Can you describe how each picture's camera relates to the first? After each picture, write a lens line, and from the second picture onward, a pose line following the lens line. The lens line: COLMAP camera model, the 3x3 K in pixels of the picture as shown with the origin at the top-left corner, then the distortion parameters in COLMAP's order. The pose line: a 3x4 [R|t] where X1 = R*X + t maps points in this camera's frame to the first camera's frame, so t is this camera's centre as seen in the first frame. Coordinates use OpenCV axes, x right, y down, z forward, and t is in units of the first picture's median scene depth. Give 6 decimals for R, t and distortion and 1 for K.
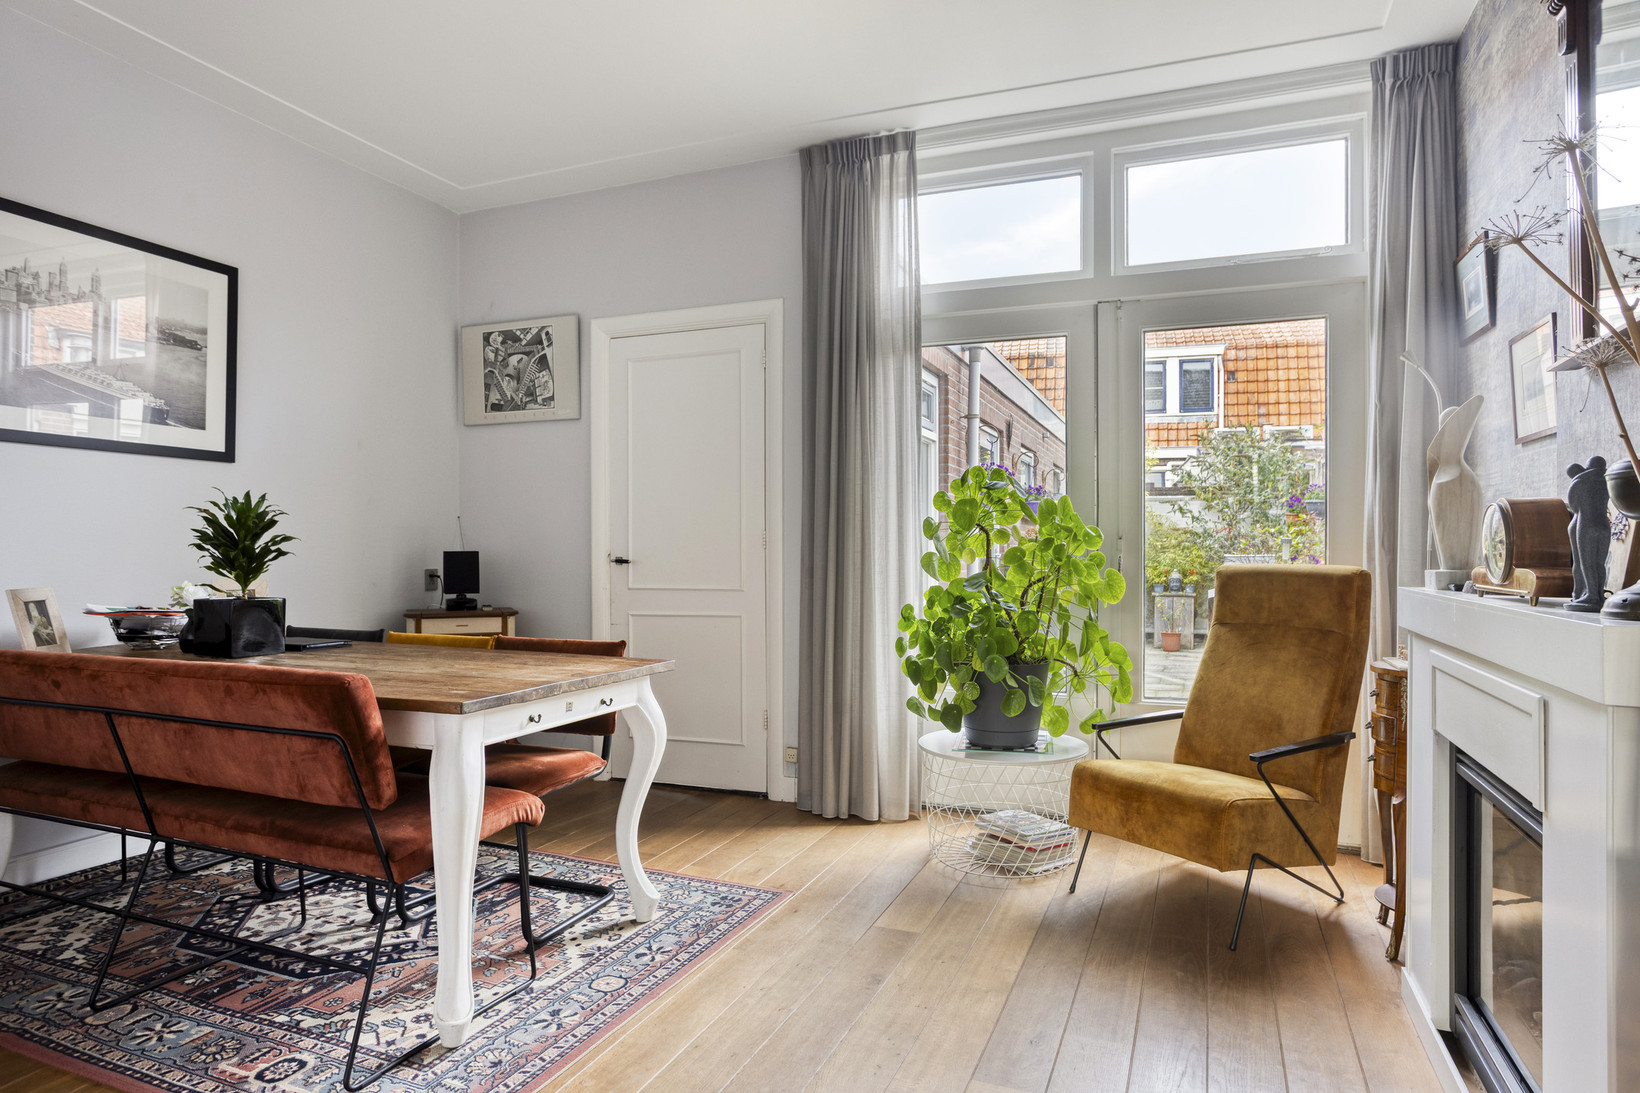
lens RADIAL K [[972.8, 0, 818.2], [0, 972.8, 534.1], [0, 0, 1]] dist [-0.044552, 0.036646]
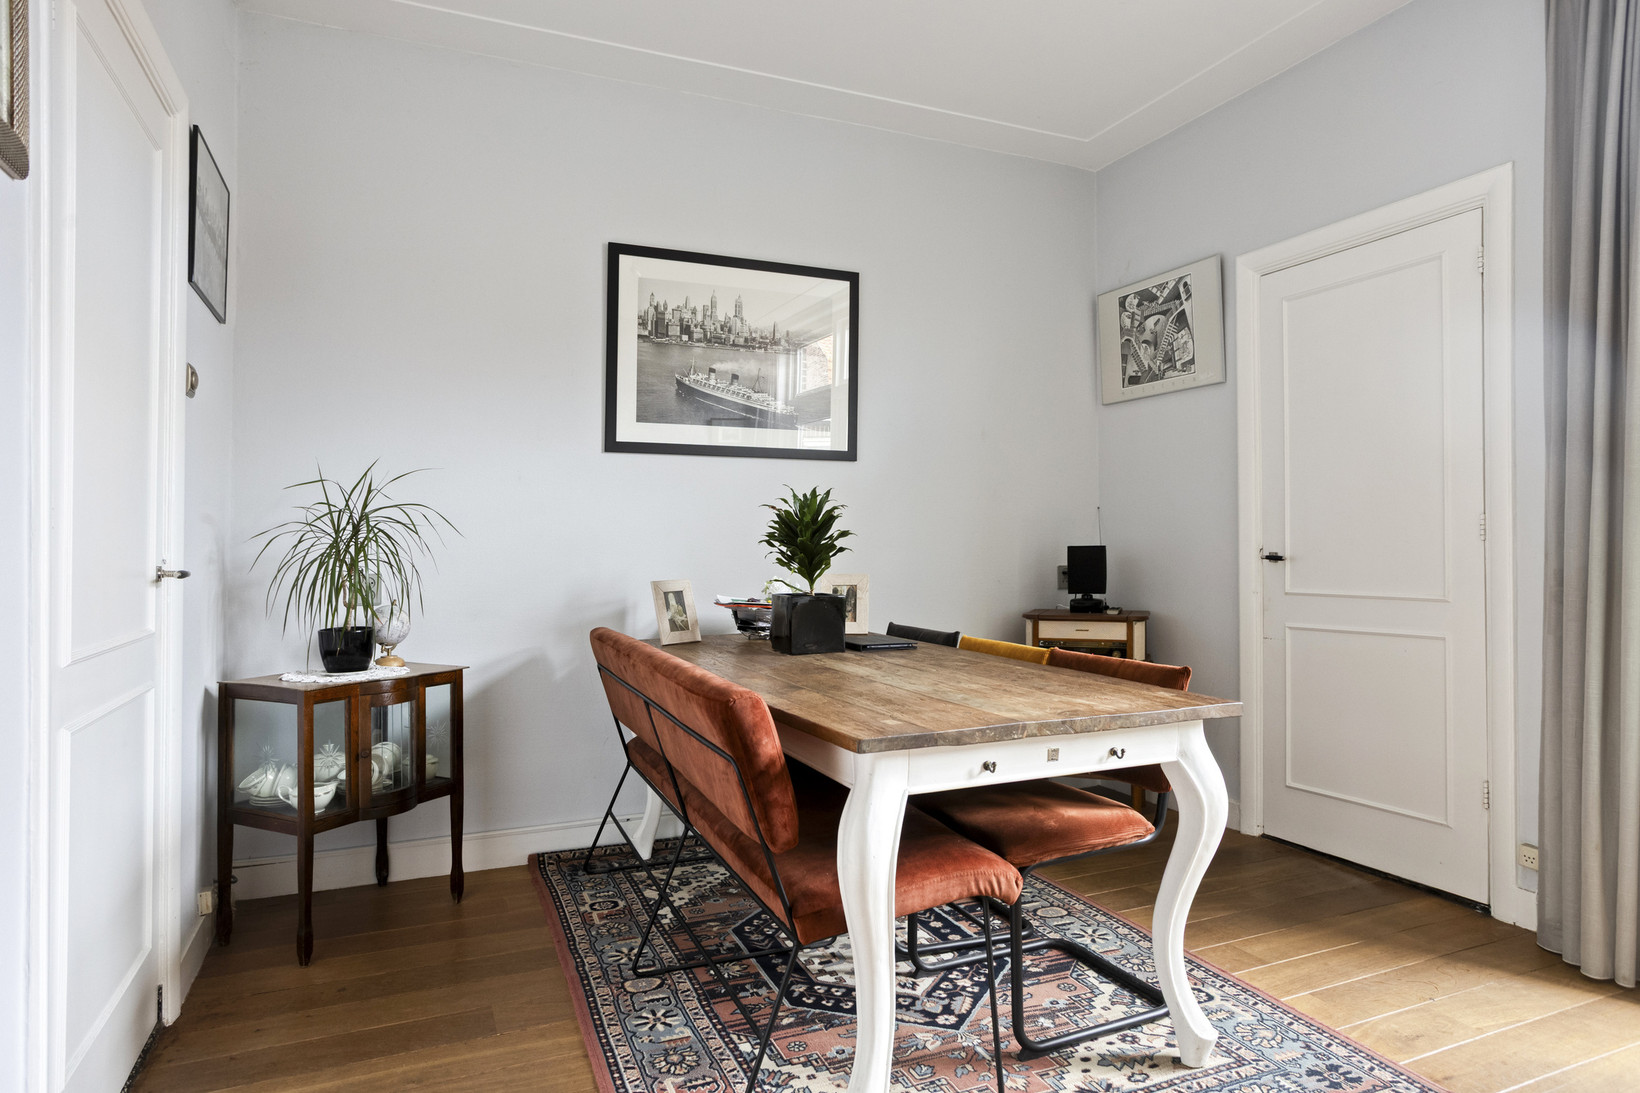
lens RADIAL K [[972.8, 0, 818.2], [0, 972.8, 534.1], [0, 0, 1]] dist [-0.044552, 0.036646]
pose [[0.714448, -0.012512, -0.699577, 0.106026], [0.016638, 0.999861, -0.000891, 0.004739], [0.699491, -0.011003, 0.714557, 0.263601]]
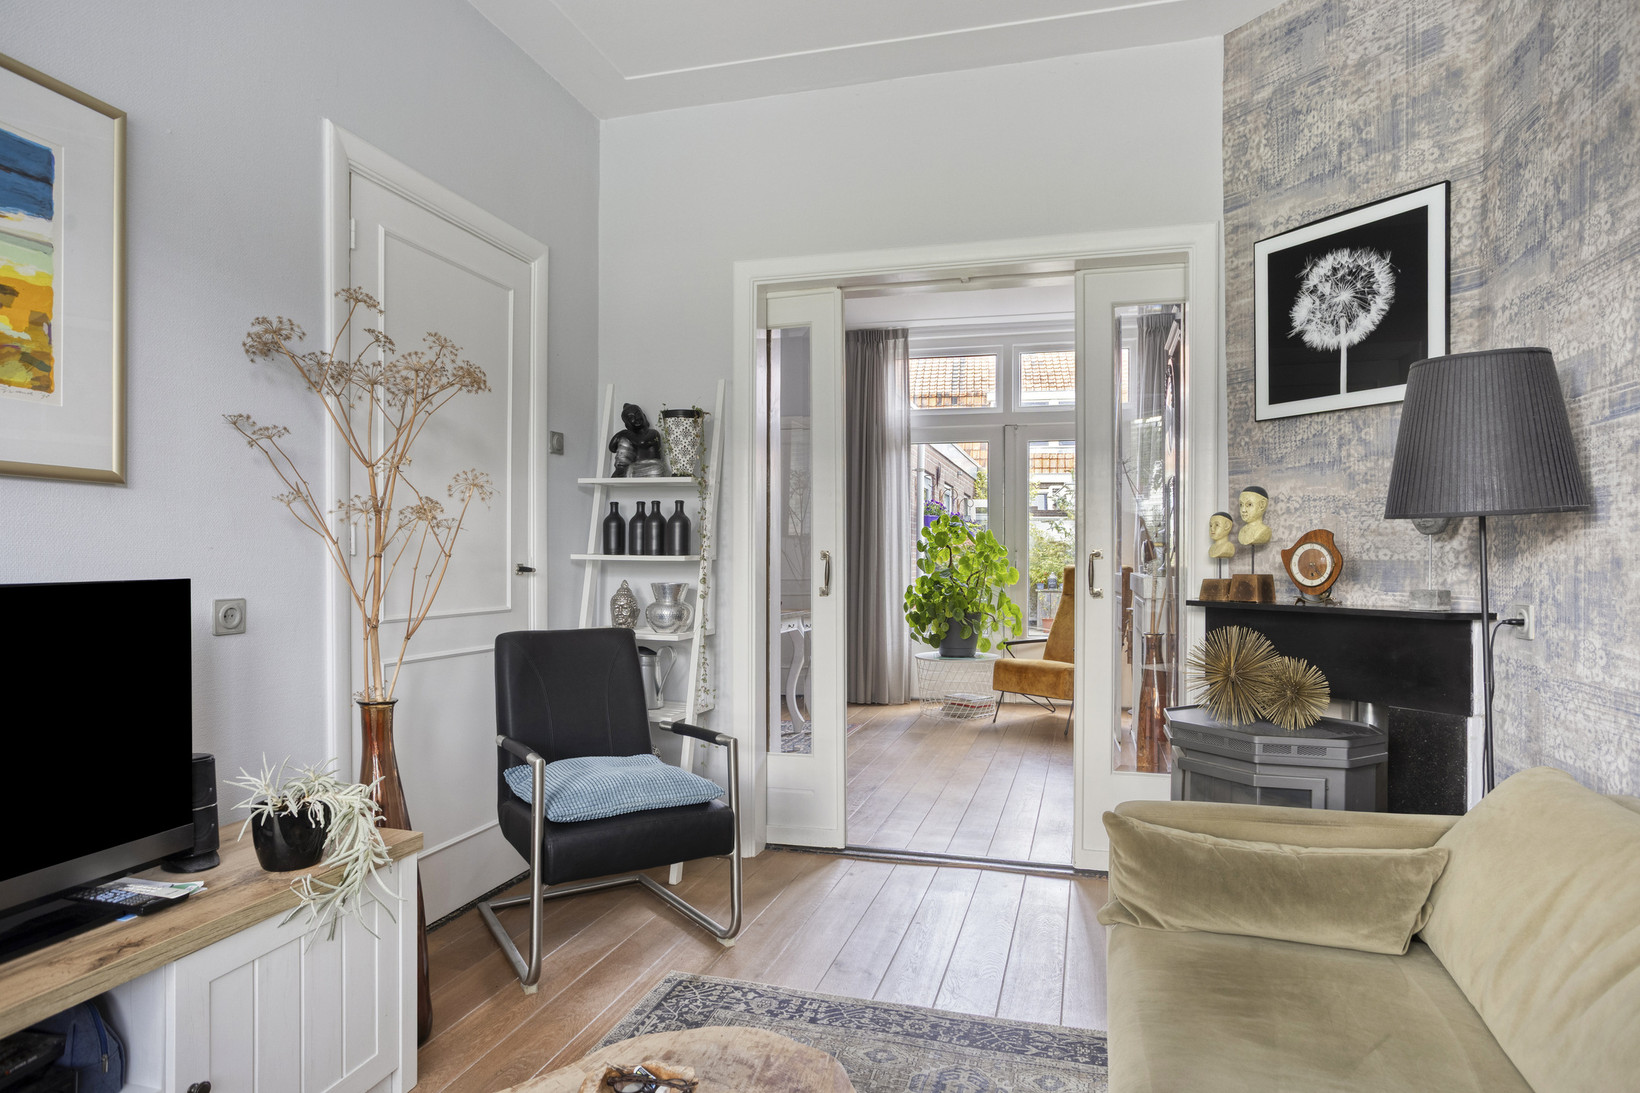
lens RADIAL K [[955.8, 0, 821.8], [0, 955.8, 550.0], [0, 0, 1]] dist [-0.037467, 0.034757]
pose [[0.994091, 0.001090, 0.108544, -0.304107], [-0.002014, 0.999963, 0.008406, -0.014534], [-0.108530, -0.008575, 0.994056, -0.921158]]
